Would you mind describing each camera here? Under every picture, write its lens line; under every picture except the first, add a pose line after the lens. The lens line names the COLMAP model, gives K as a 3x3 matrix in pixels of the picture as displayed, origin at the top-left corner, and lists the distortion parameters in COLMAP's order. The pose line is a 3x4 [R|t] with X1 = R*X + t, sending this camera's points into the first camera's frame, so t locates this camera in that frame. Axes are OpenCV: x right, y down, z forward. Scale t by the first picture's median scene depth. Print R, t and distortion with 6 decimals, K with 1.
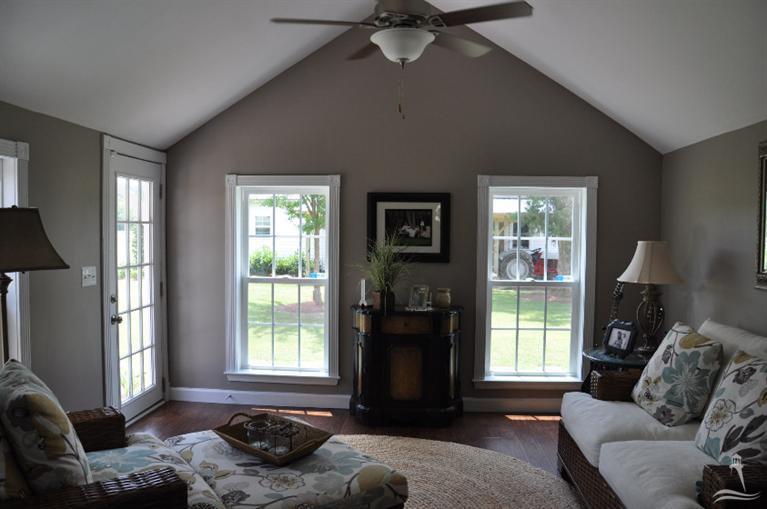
lens RADIAL K [[605.4, 0, 384.0], [0, 605.4, 254.0], [0, 0, 1]] dist [-0.120007, 0.037110]
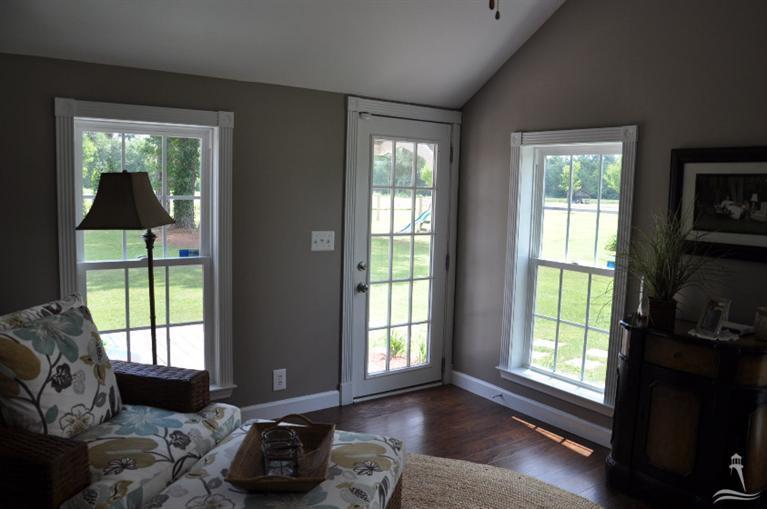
lens RADIAL K [[605.4, 0, 383.8], [0, 605.4, 257.7], [0, 0, 1]] dist [-0.120007, 0.037110]
pose [[0.625987, 0.095754, -0.773932, 0.293851], [-0.052496, 0.995356, 0.080688, -0.018210], [0.778064, -0.009881, 0.628107, 0.353475]]
